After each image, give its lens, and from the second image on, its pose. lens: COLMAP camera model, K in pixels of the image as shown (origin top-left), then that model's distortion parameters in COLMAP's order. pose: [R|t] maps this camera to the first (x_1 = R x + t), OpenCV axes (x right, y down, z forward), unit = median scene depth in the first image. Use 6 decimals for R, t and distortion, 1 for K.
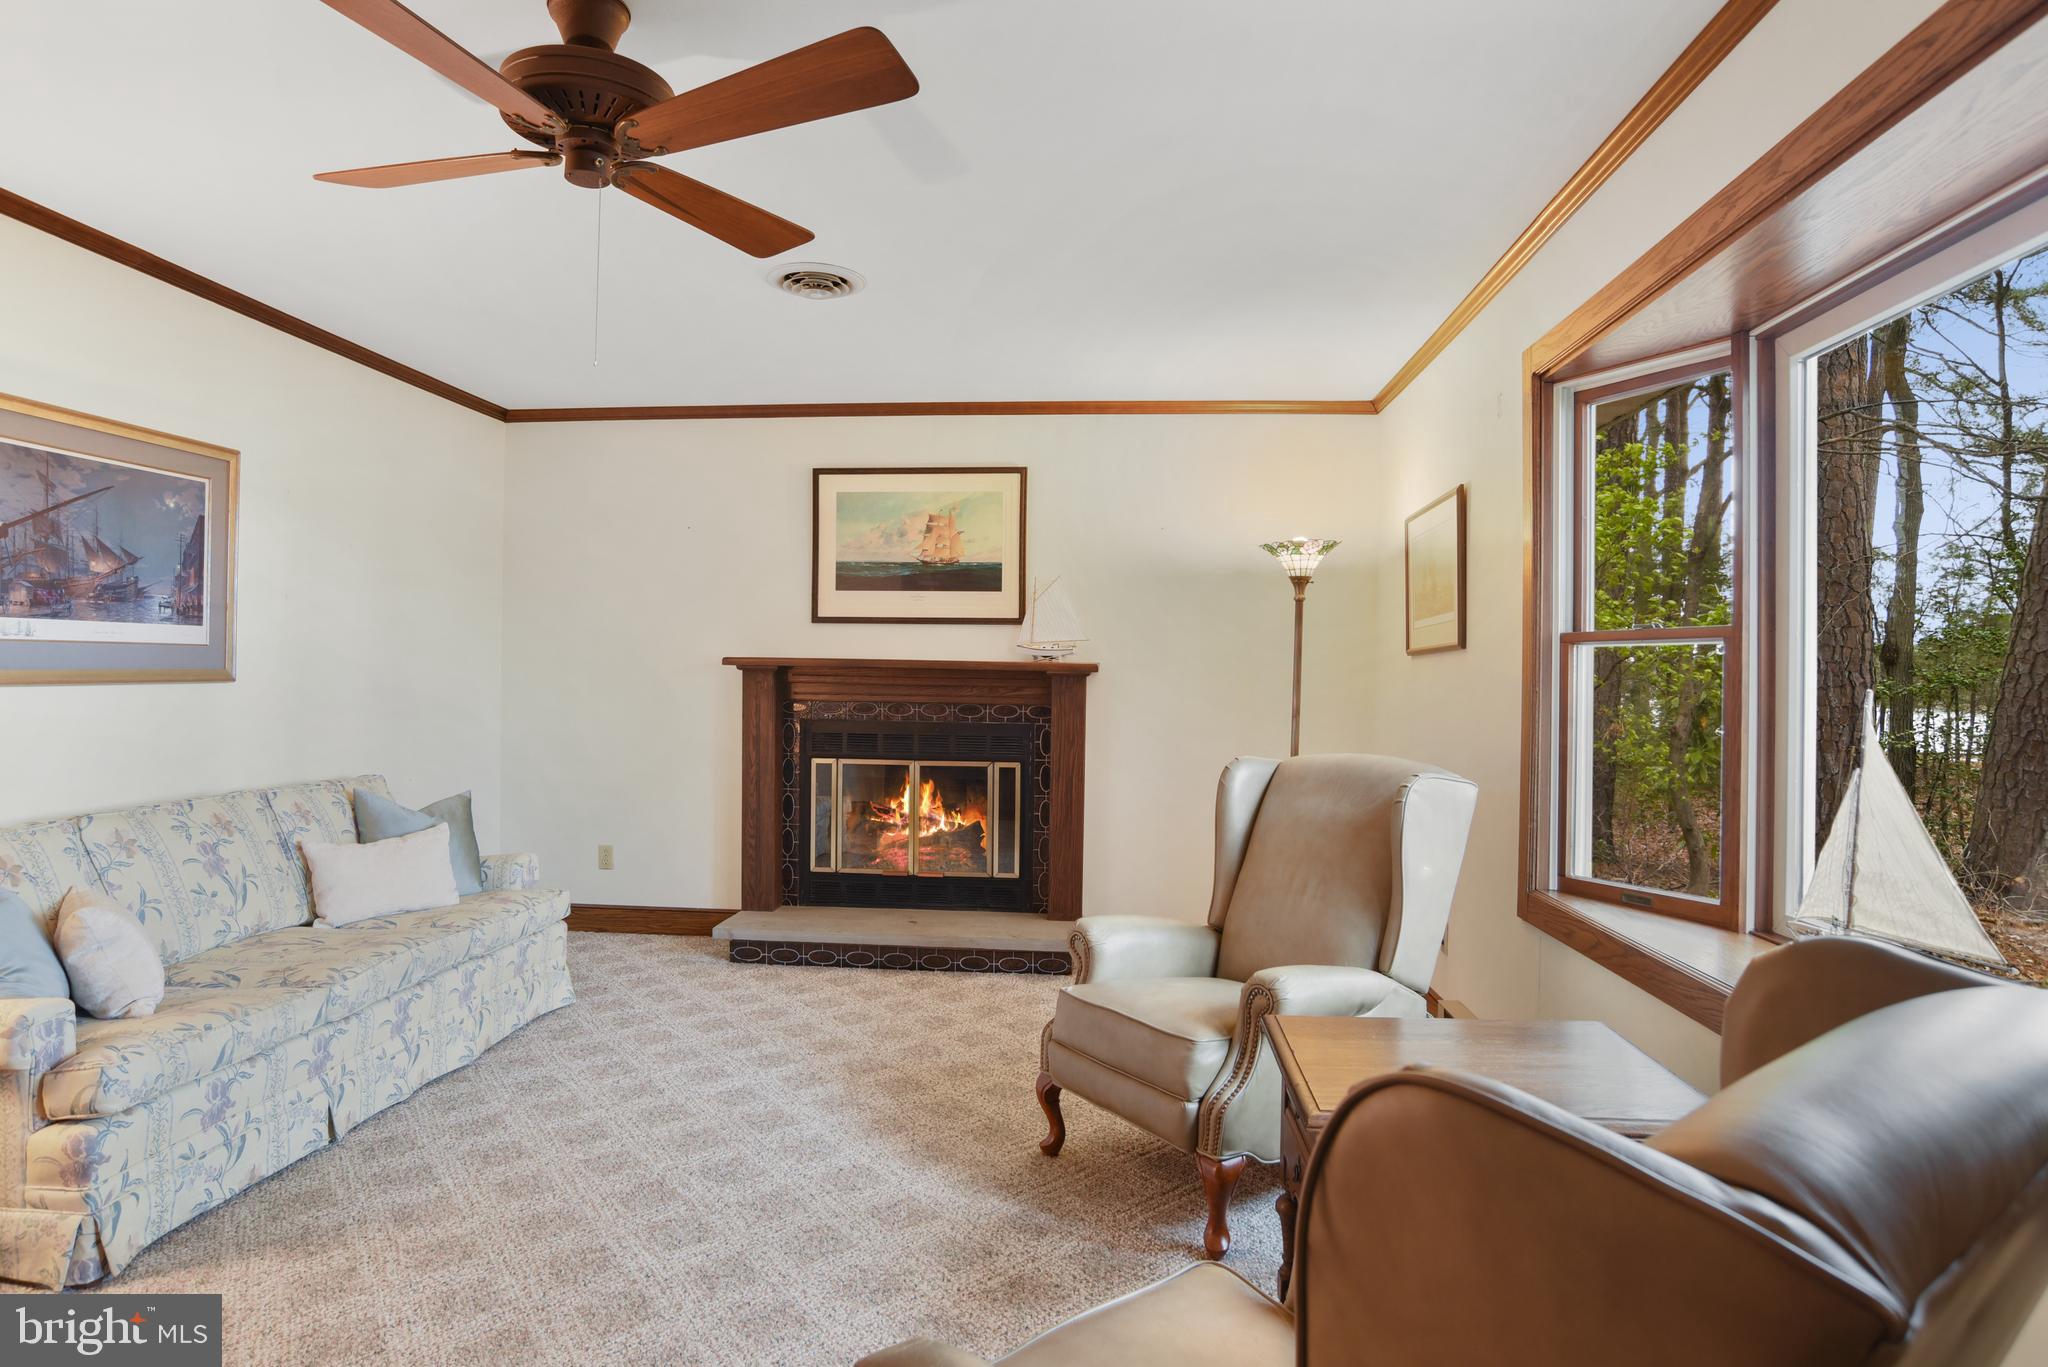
lens RADIAL K [[1182.3, 0, 1024.0], [0, 1182.3, 683.5], [0, 0, 1]] dist [-0.002663, 0.000696]
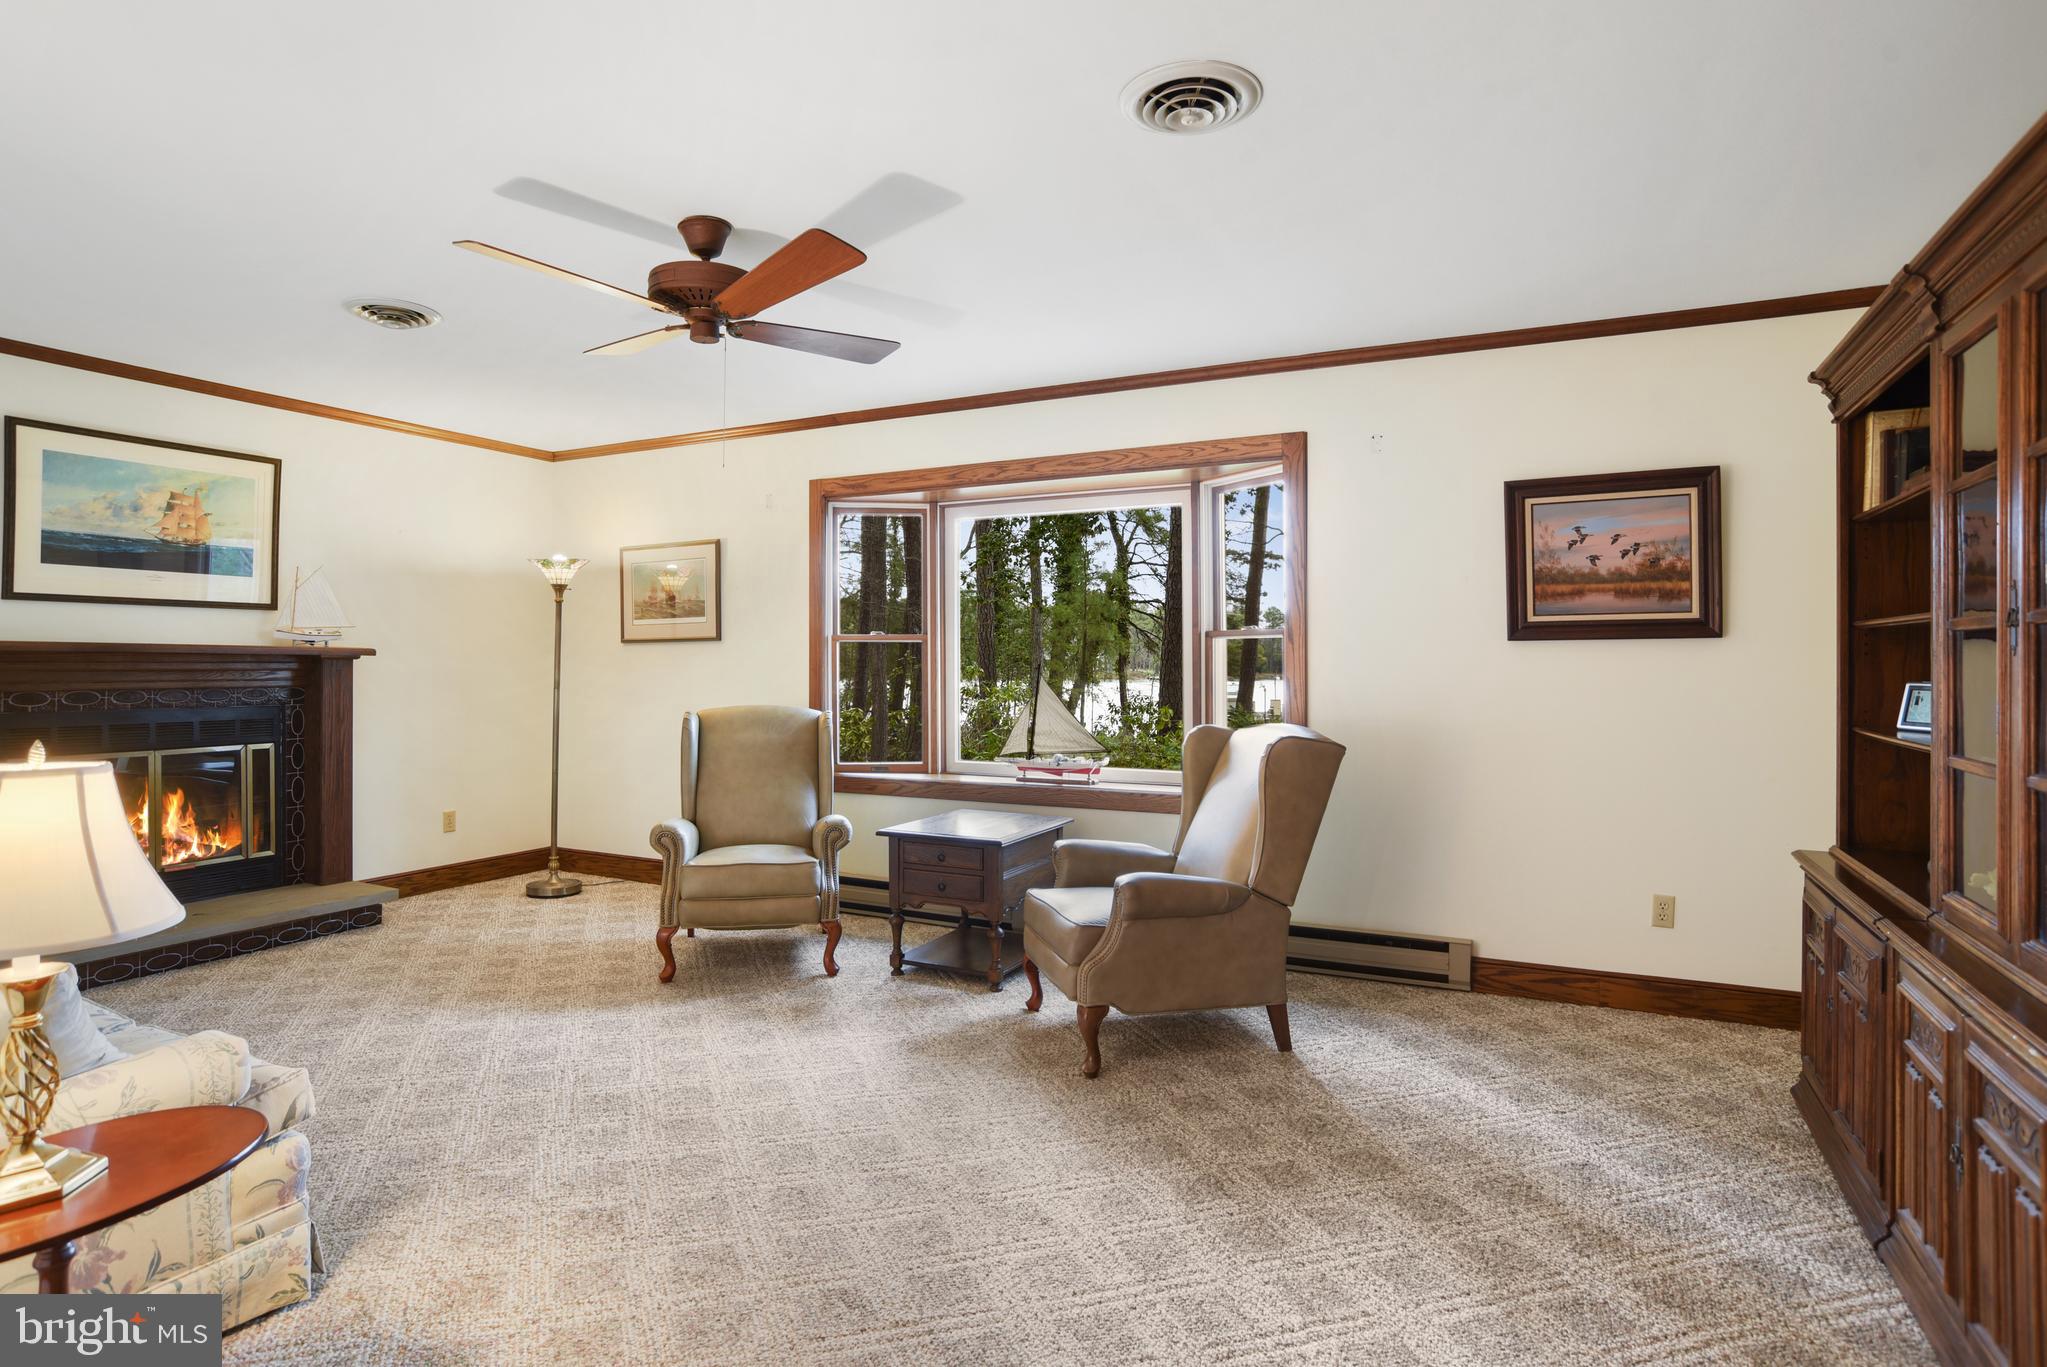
lens RADIAL K [[1060.2, 0, 1021.9], [0, 1060.2, 667.9], [0, 0, 1]] dist [-0.080499, 0.044137]
pose [[0.366260, -0.017983, 0.930339, -0.620121], [0.009829, 0.999832, 0.015457, -0.006952], [-0.930461, 0.003483, 0.366375, 0.062361]]
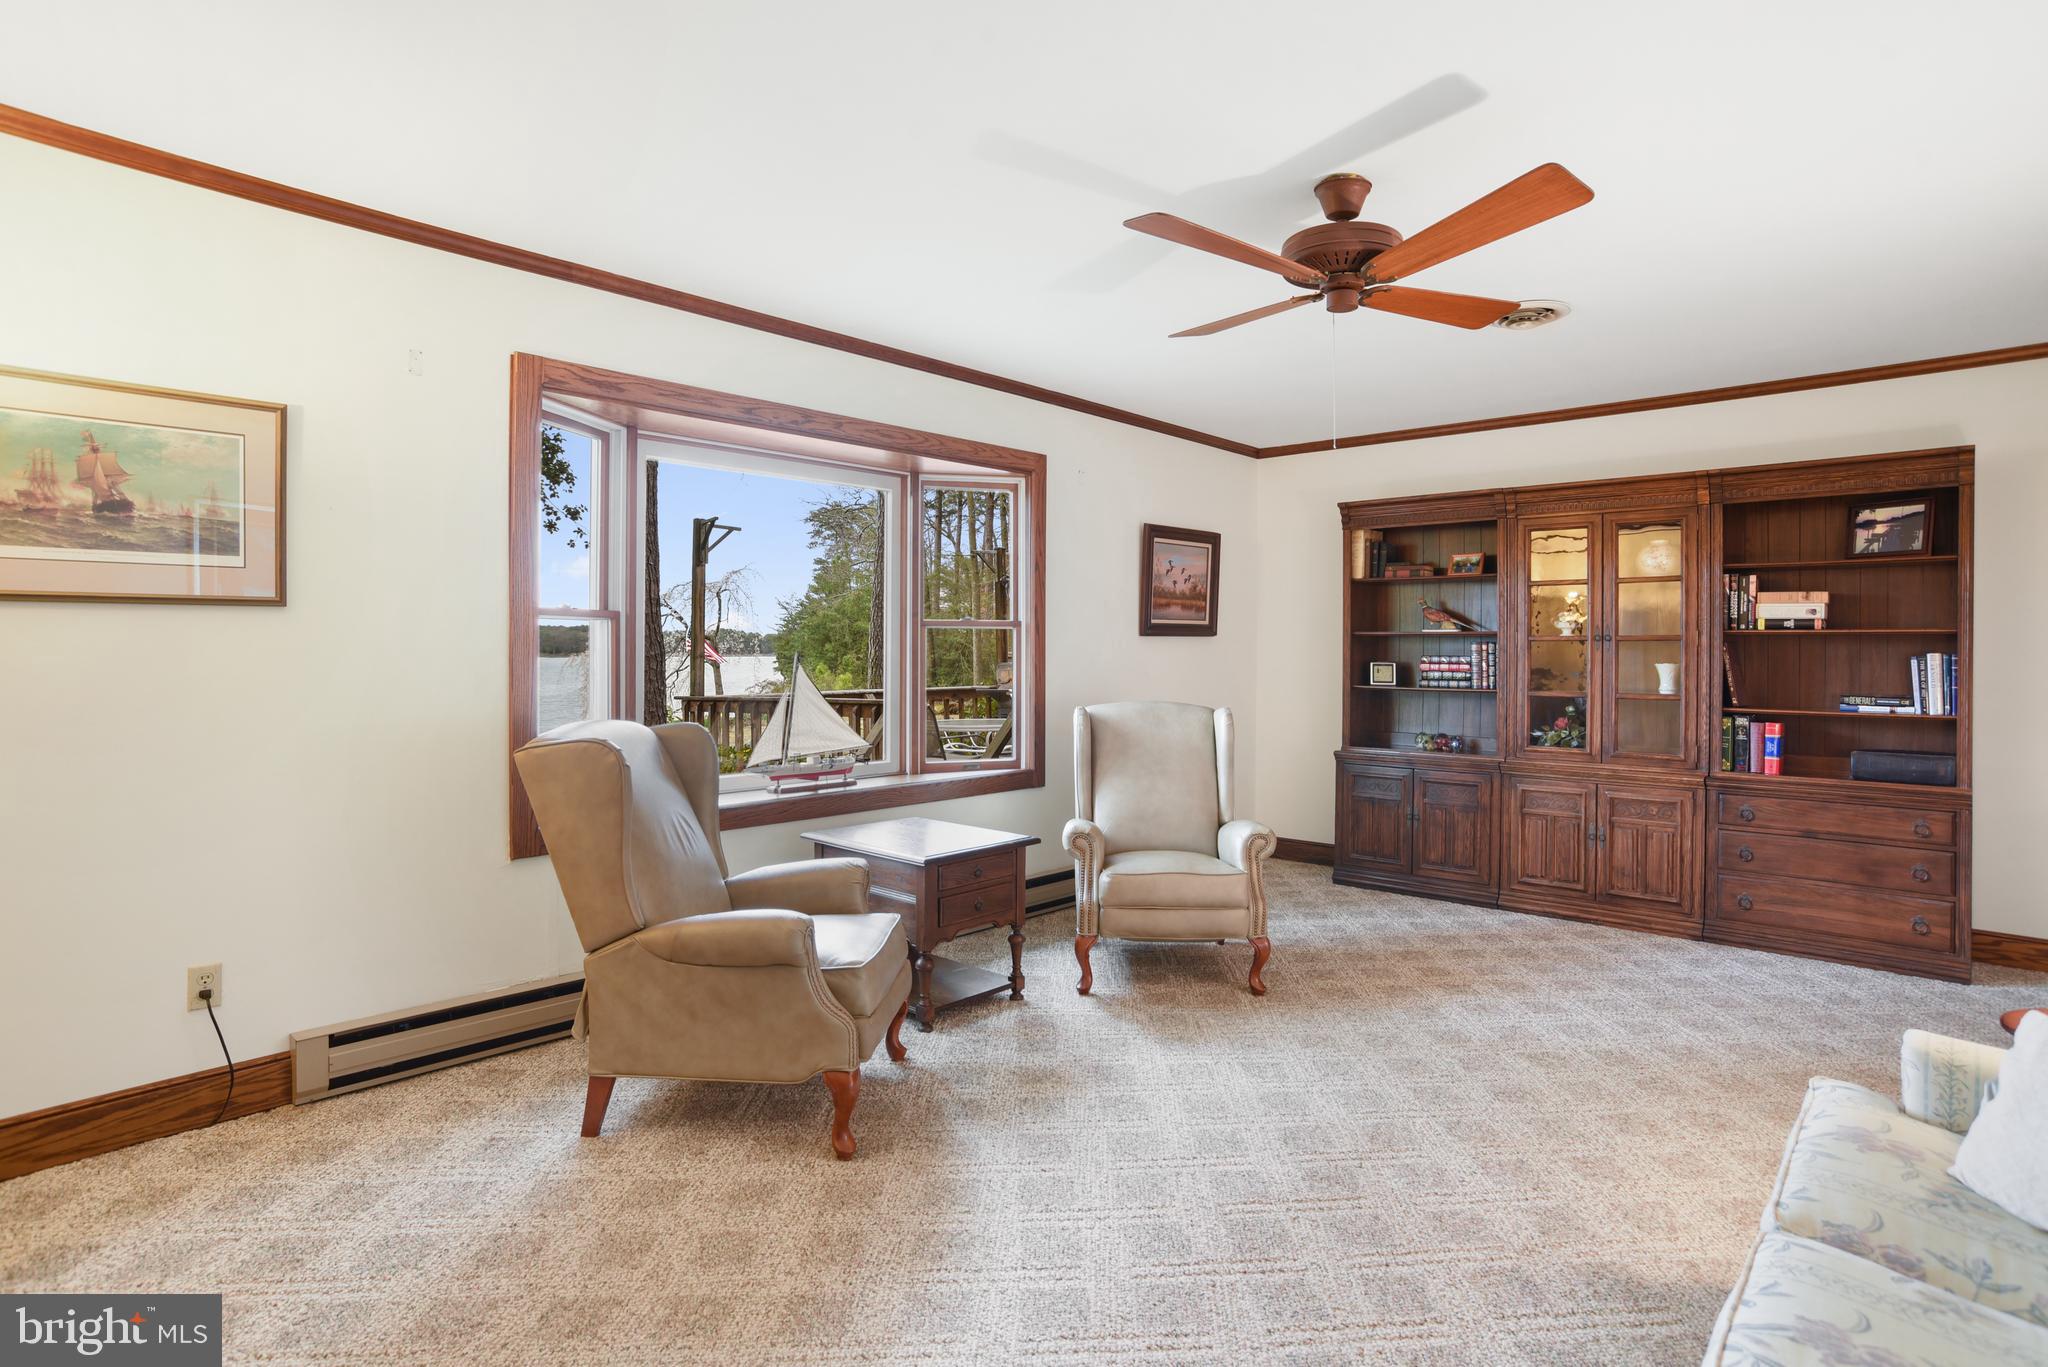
lens RADIAL K [[1060.7, 0, 1022.4], [0, 1060.7, 667.9], [0, 0, 1]] dist [-0.080499, 0.044137]
pose [[-0.791947, -0.027131, 0.609987, -0.352515], [-0.011604, 0.999501, 0.029390, -0.009403], [-0.610480, 0.016197, -0.791866, 0.942306]]
